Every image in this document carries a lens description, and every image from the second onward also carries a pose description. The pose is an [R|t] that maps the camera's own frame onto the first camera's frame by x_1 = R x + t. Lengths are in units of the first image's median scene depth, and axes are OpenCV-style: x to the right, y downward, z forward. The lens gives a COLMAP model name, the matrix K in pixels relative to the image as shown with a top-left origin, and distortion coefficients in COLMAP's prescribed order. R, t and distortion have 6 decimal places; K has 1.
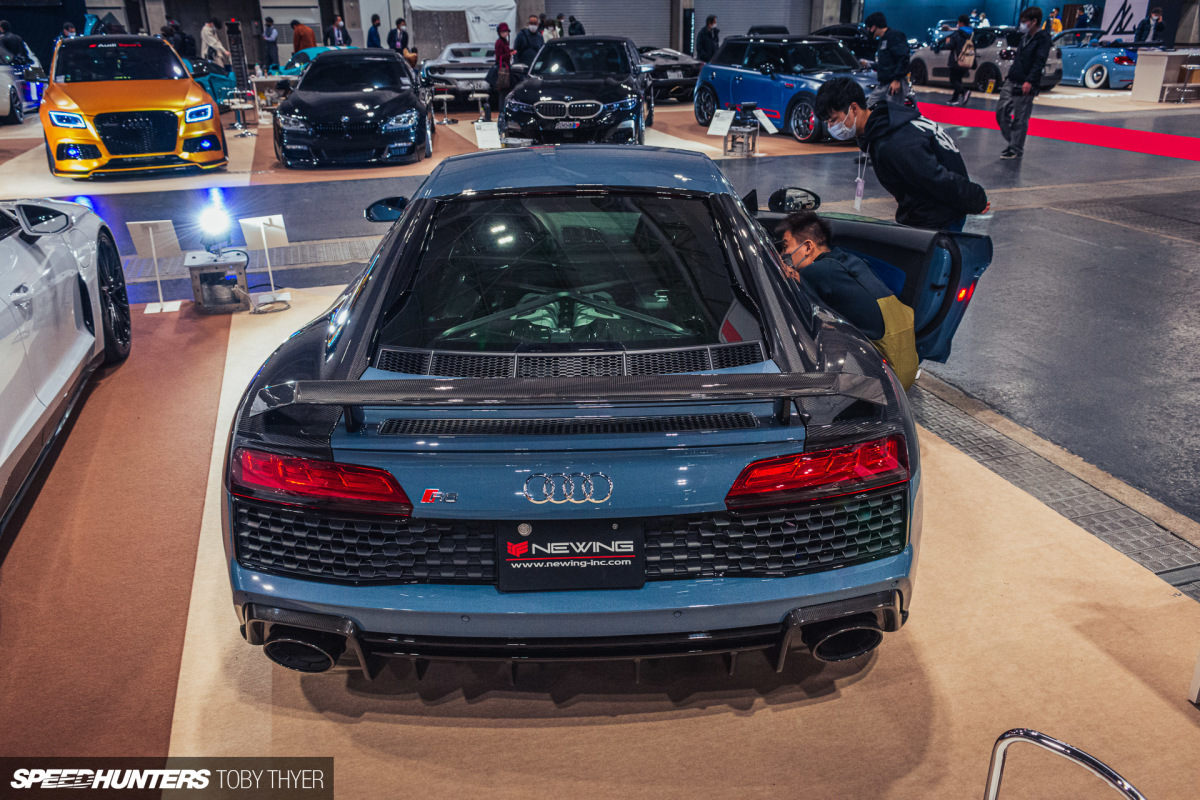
lens RADIAL K [[924.7, 0, 600.0], [0, 924.7, 400.0], [0, 0, 1]] dist [0.011948, 0.000131]
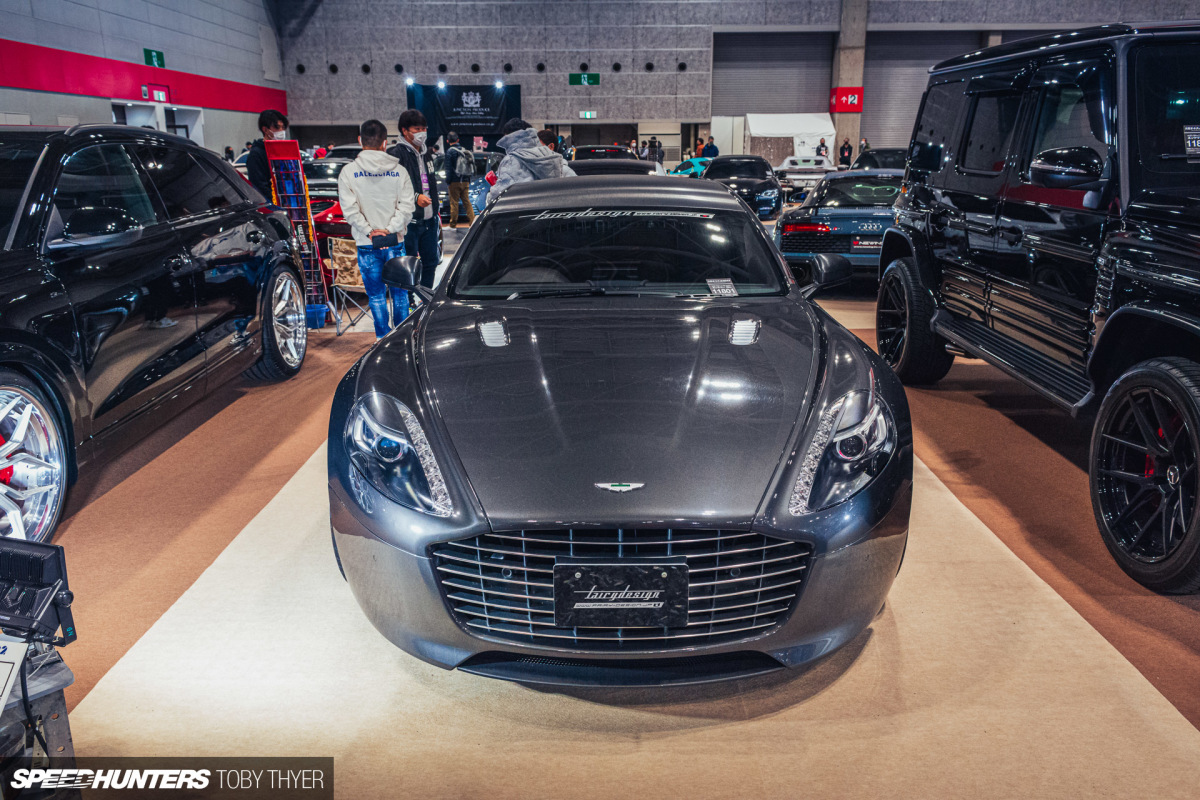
lens RADIAL K [[924.7, 0, 600.0], [0, 924.7, 400.0], [0, 0, 1]] dist [0.011948, 0.000131]
pose [[0.951249, 0.084248, -0.296694, 0.013669], [-0.120811, 0.986880, -0.107109, 0.178418], [0.283778, 0.137731, 0.948947, -0.391873]]
